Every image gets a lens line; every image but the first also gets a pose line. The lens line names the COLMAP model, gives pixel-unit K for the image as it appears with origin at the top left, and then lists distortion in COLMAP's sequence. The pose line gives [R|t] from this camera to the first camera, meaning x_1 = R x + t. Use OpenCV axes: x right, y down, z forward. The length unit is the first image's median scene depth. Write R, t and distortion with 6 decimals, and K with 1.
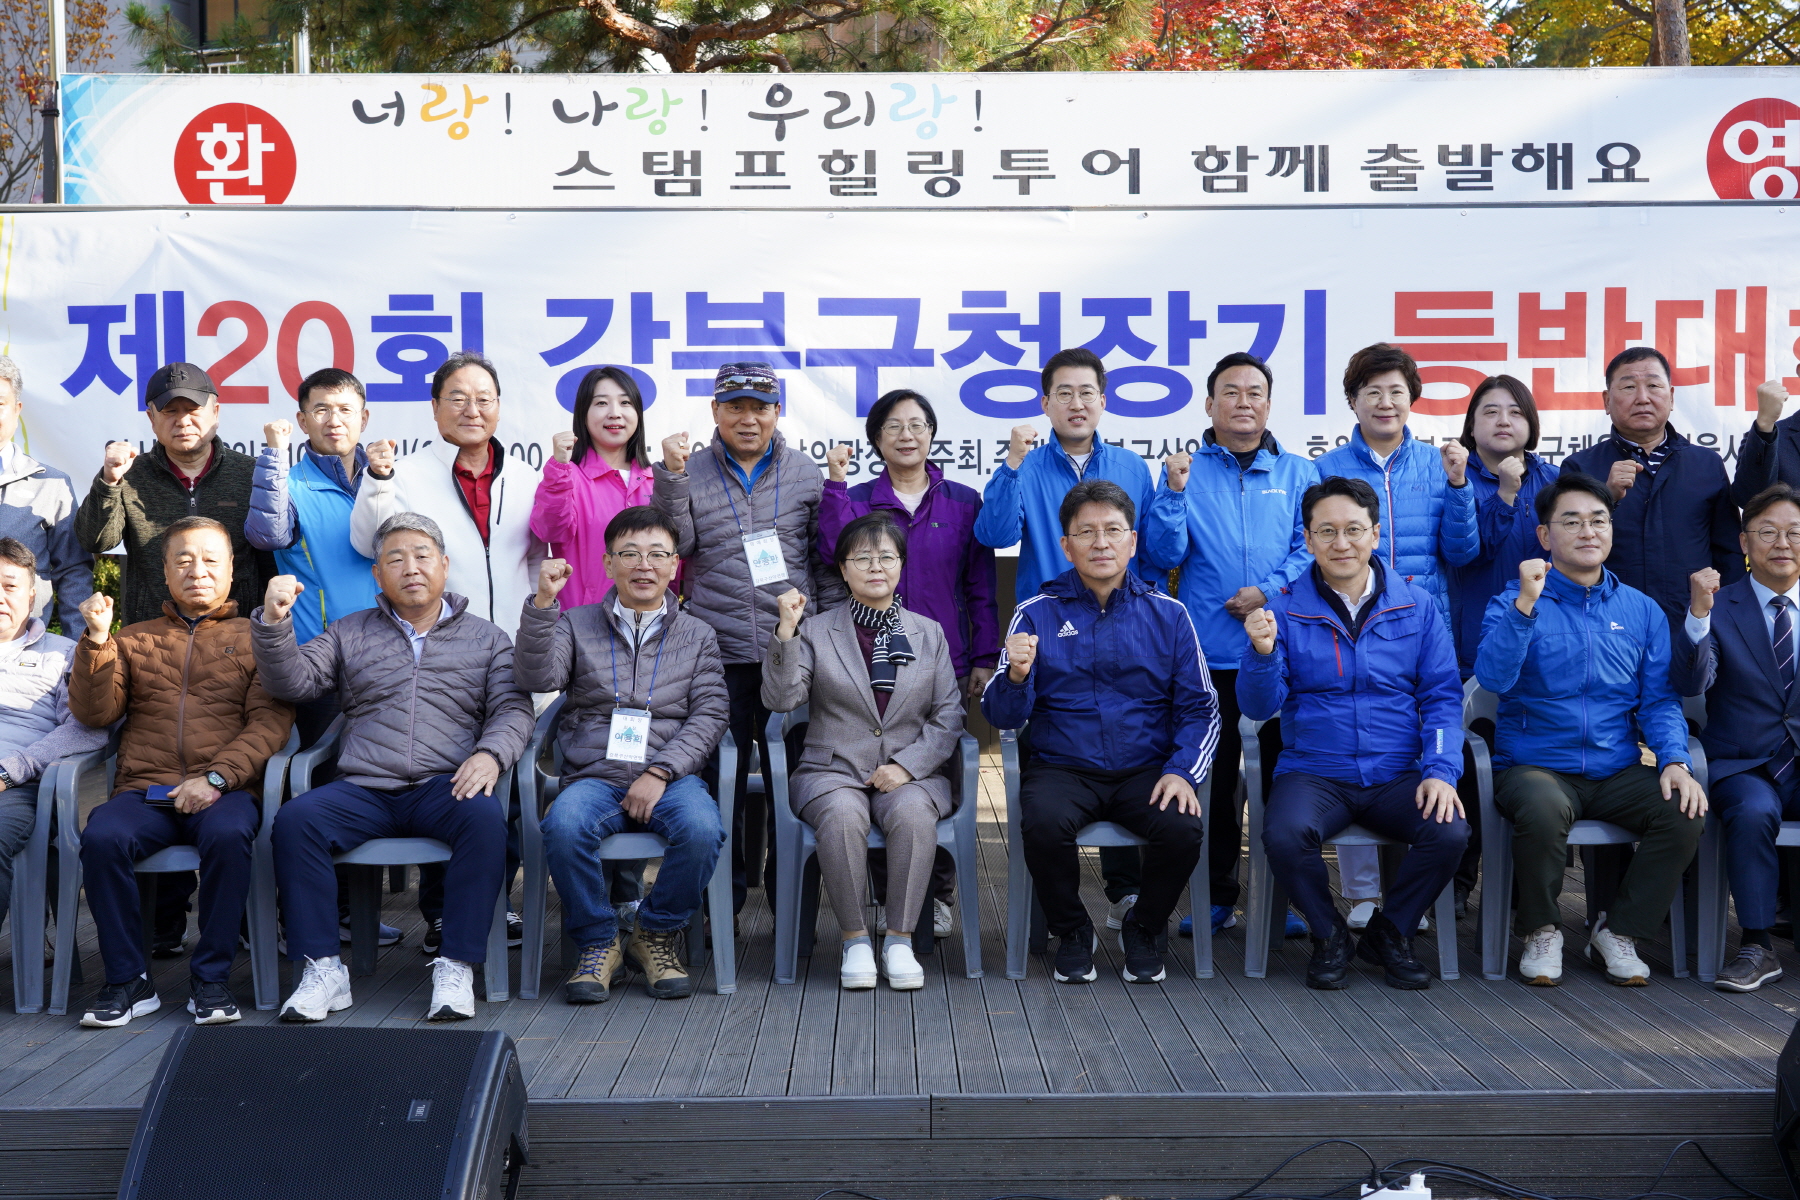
lens RADIAL K [[2433.6, 0, 903.1], [0, 2433.6, 607.0], [0, 0, 1]] dist [0.052618, -0.087505]
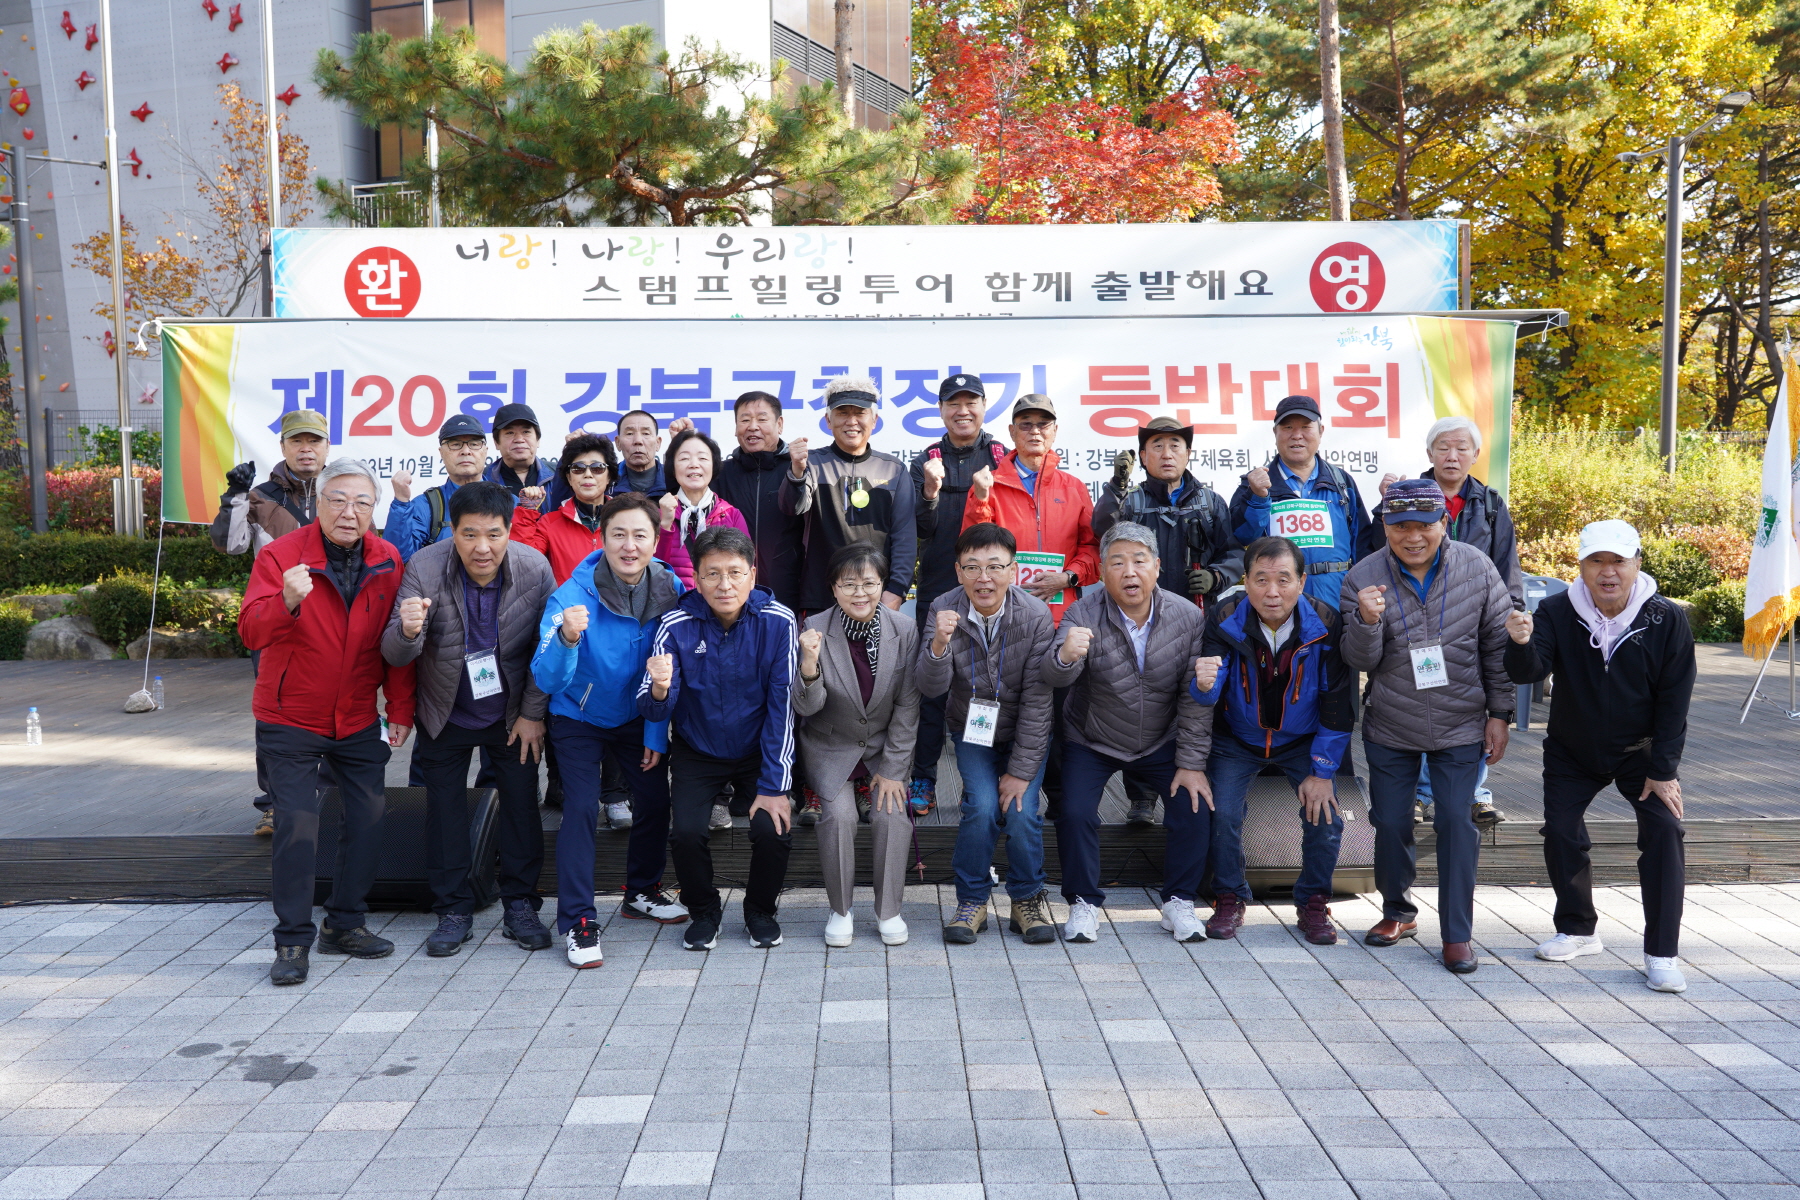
lens RADIAL K [[1781.4, 0, 902.3], [0, 1781.4, 596.4], [0, 0, 1]] dist [0.047164, -0.041659]
pose [[0.999990, -0.001275, -0.004211, 0.069485], [0.001351, 0.999835, 0.018132, 0.000677], [0.004188, -0.018138, 0.999827, -0.166294]]
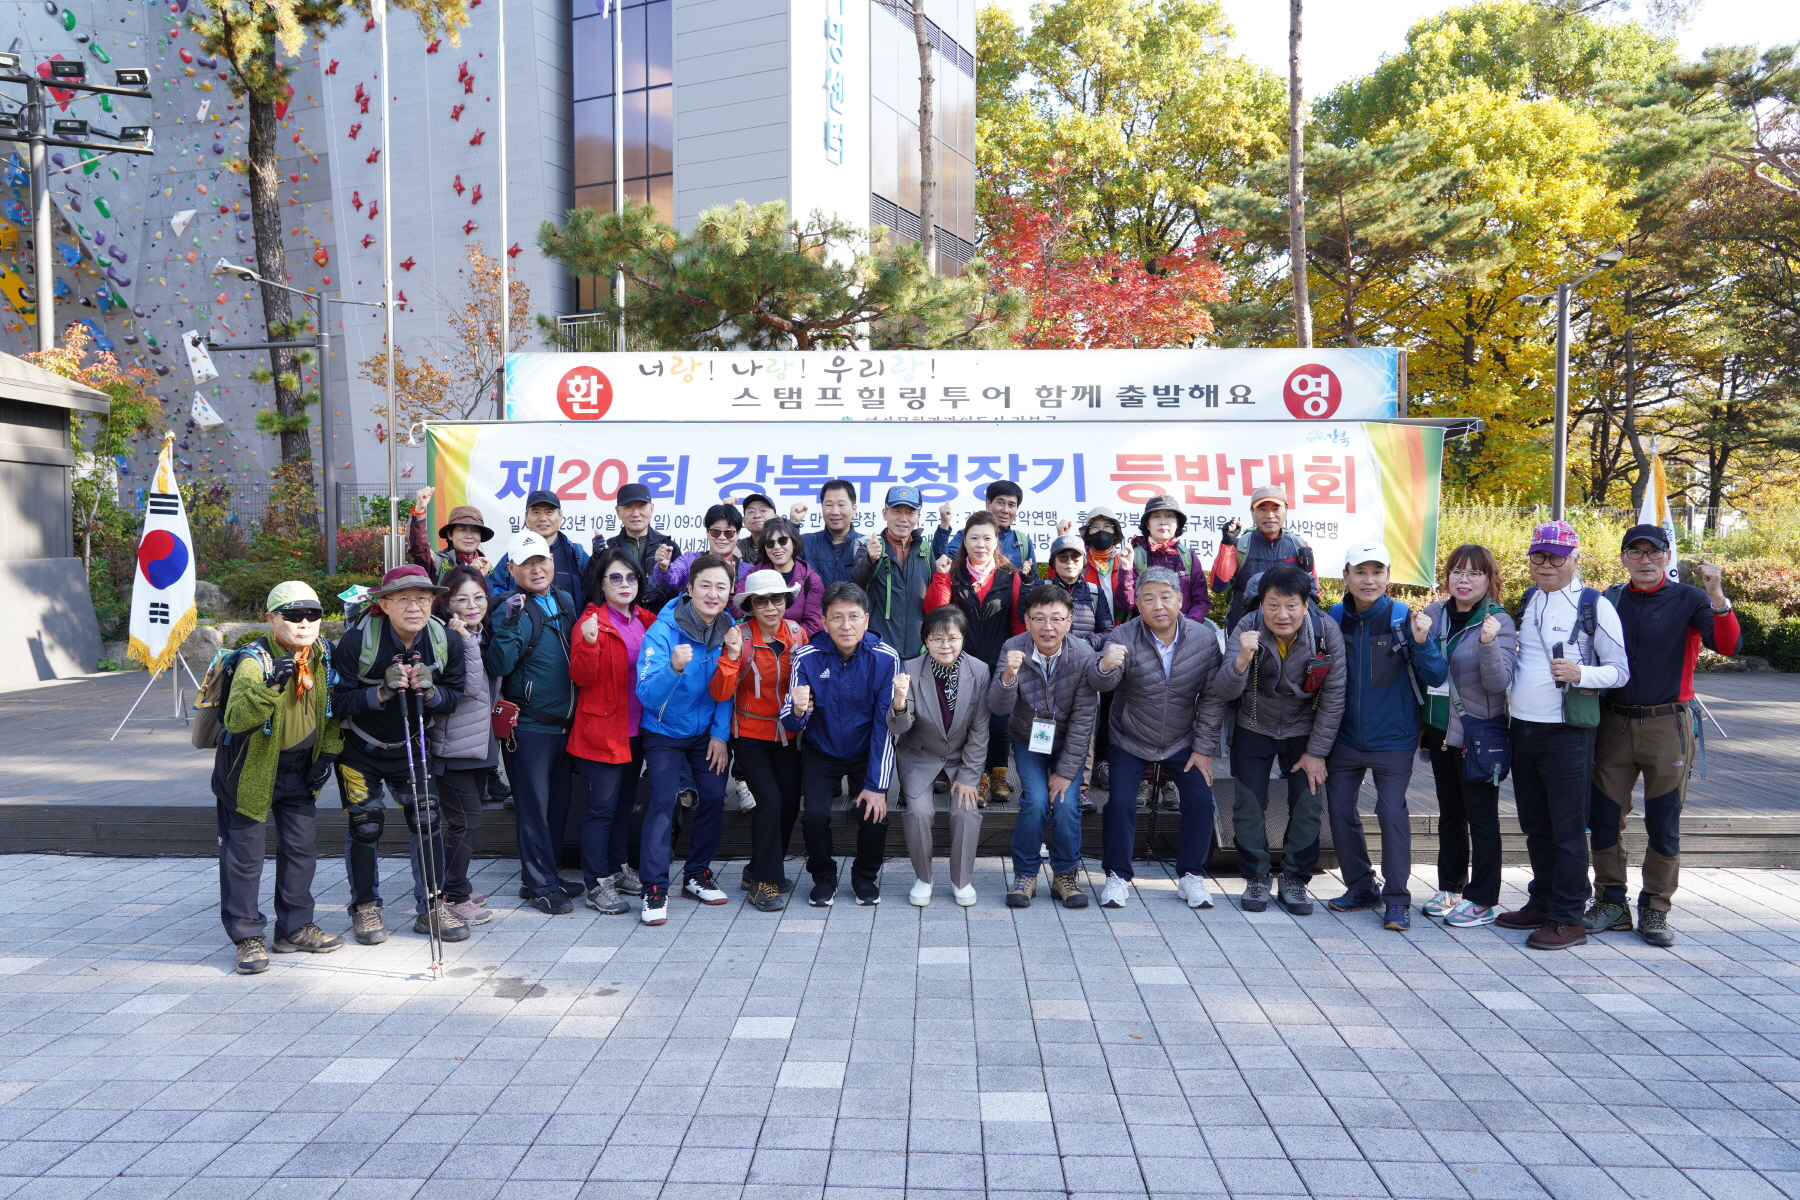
lens RADIAL K [[1359.6, 0, 896.0], [0, 1359.6, 598.0], [0, 0, 1]] dist [-0.011843, 0.014247]
pose [[0.998632, 0.008660, -0.051570, 0.061263], [-0.008639, 0.999962, 0.000616, -0.006465], [0.051573, -0.000169, 0.998669, -0.171806]]
